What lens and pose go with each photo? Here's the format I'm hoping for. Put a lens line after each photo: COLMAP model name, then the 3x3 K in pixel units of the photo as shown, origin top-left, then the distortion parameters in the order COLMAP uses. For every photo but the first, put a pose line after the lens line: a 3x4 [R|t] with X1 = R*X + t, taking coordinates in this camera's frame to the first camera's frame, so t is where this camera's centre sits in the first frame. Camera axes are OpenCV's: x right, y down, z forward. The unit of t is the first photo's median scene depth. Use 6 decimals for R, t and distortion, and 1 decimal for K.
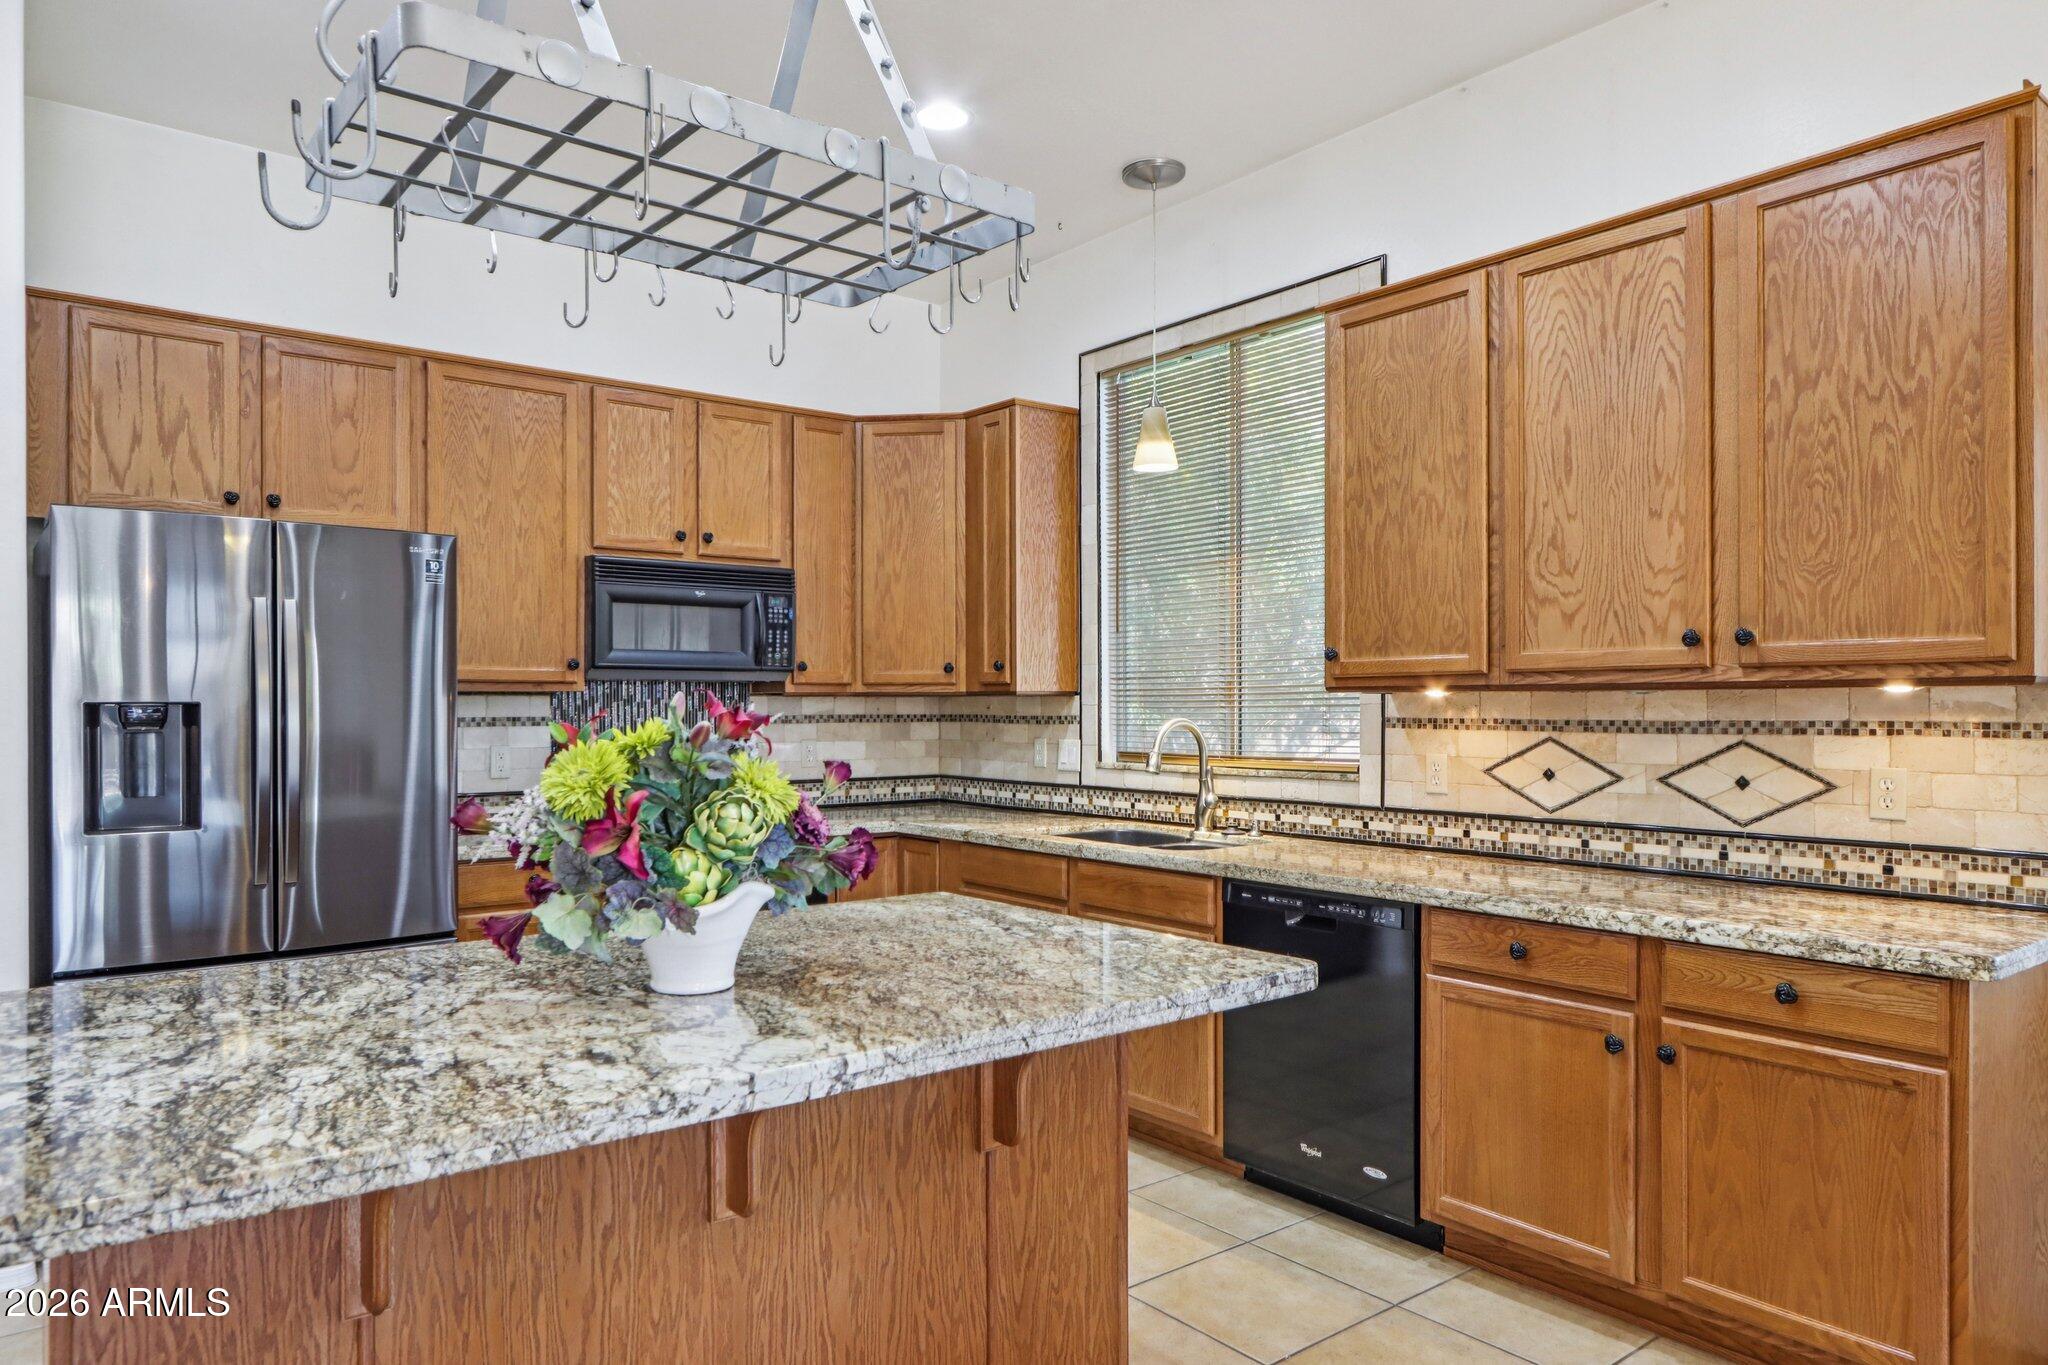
lens RADIAL K [[1291.3, 0, 996.6], [0, 1291.3, 711.3], [0, 0, 1]] dist [-0.007067, 0.002738]
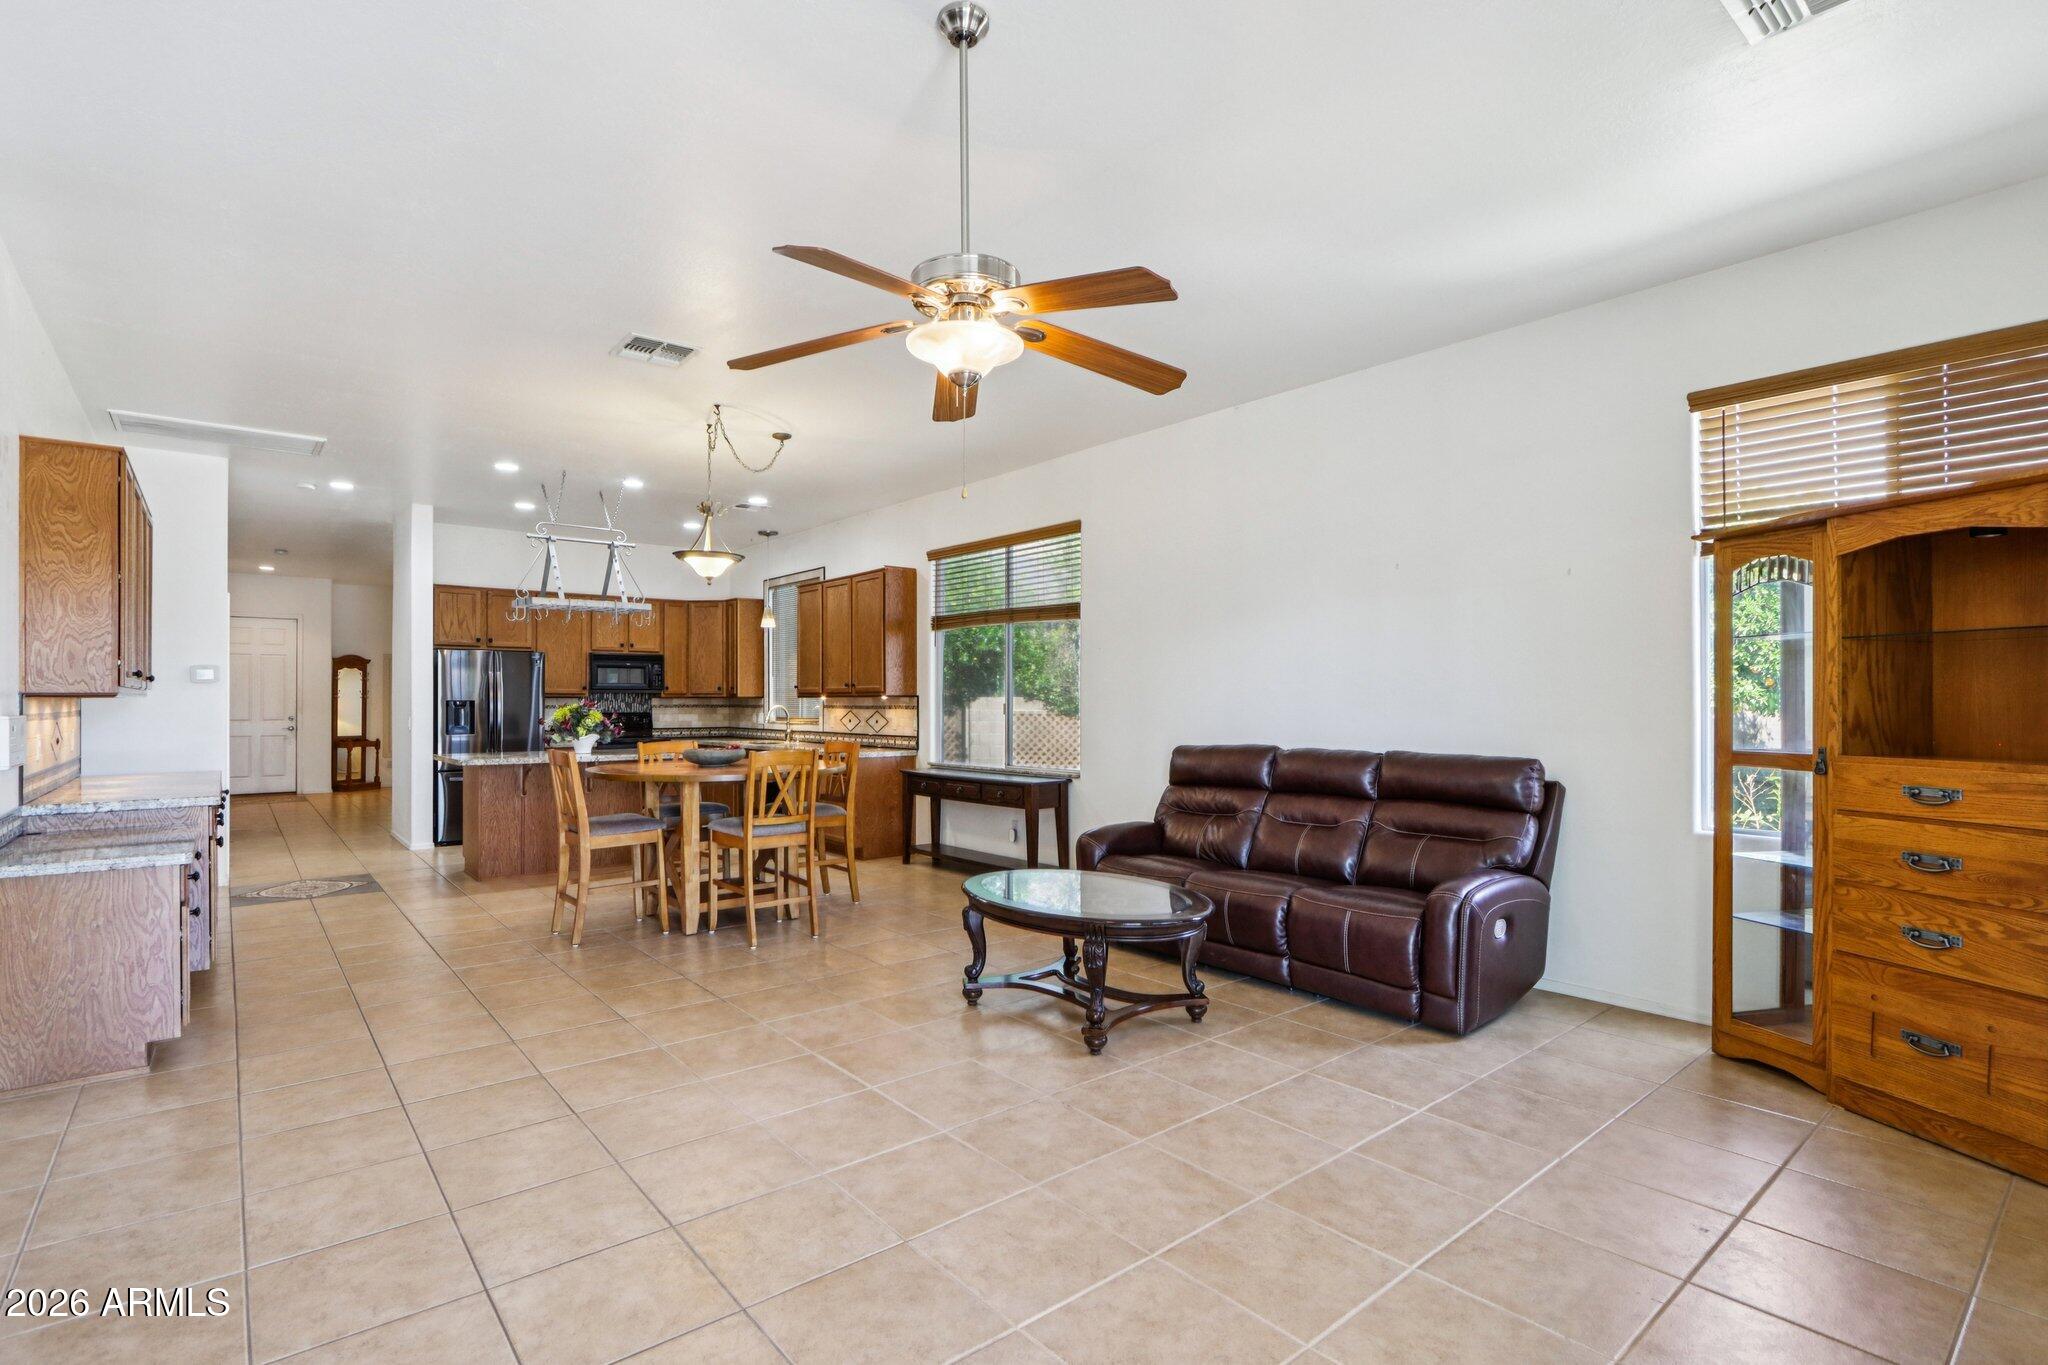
lens RADIAL K [[968.3, 0, 994.2], [0, 968.3, 699.8], [0, 0, 1]] dist [-0.009862, -0.000157]
pose [[0.999832, 0.001185, 0.018295, 0.805678], [-0.001072, 0.999980, -0.006197, 0.007017], [-0.018302, 0.006177, 0.999813, -1.758518]]
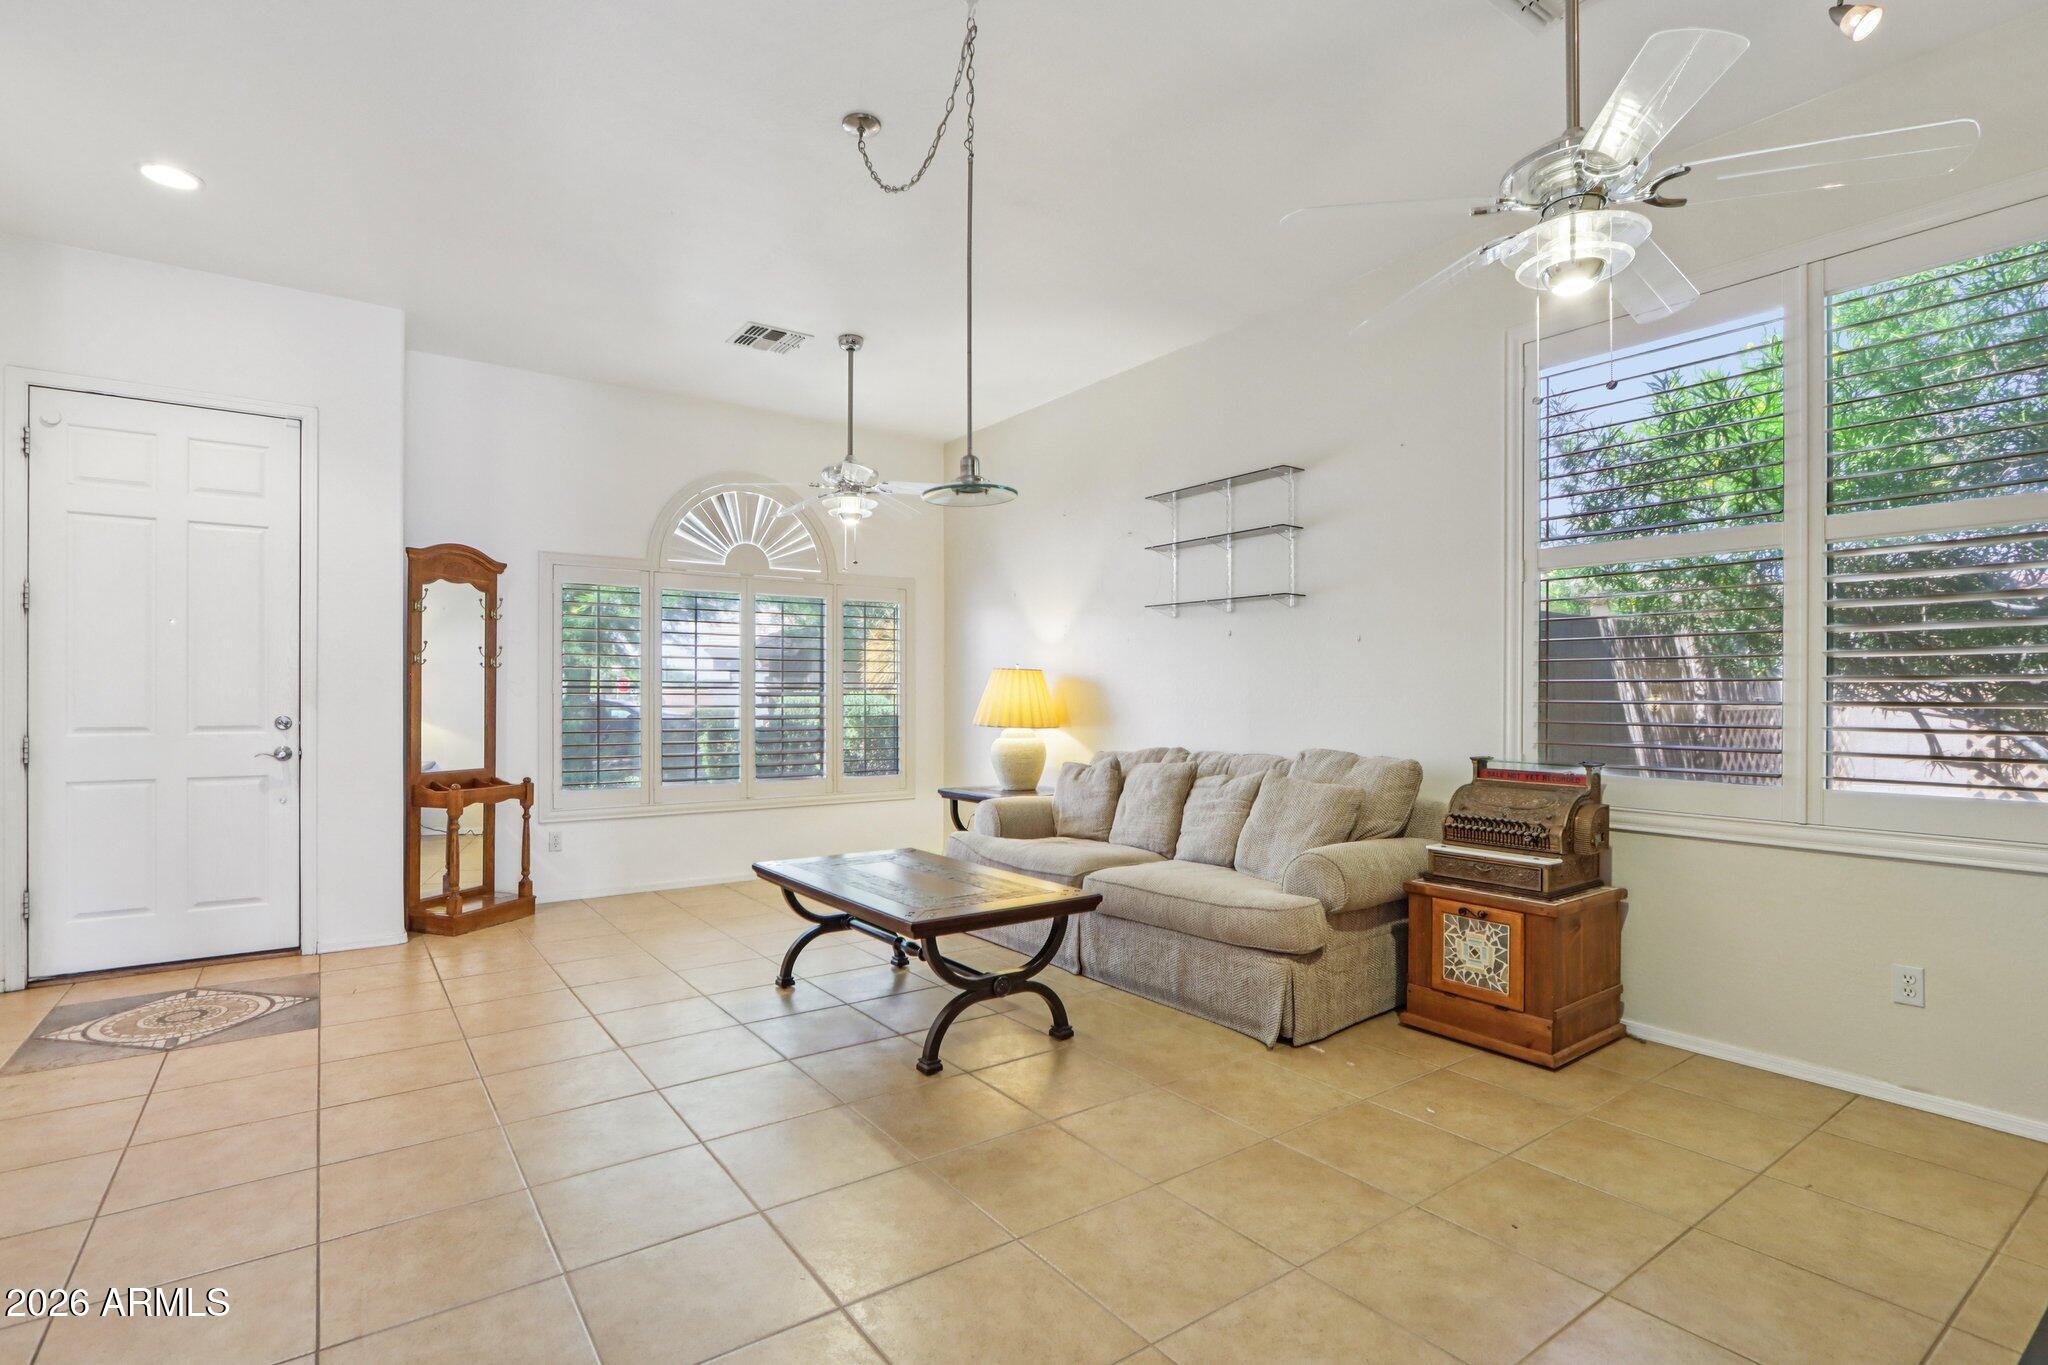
lens RADIAL K [[971.9, 0, 997.2], [0, 971.9, 703.6], [0, 0, 1]] dist [-0.012791, -0.000407]
pose [[0.998969, 0.002568, -0.045325, -1.074483], [-0.002502, 0.999996, 0.001525, 0.033428], [0.045329, -0.001410, 0.998971, 1.124037]]
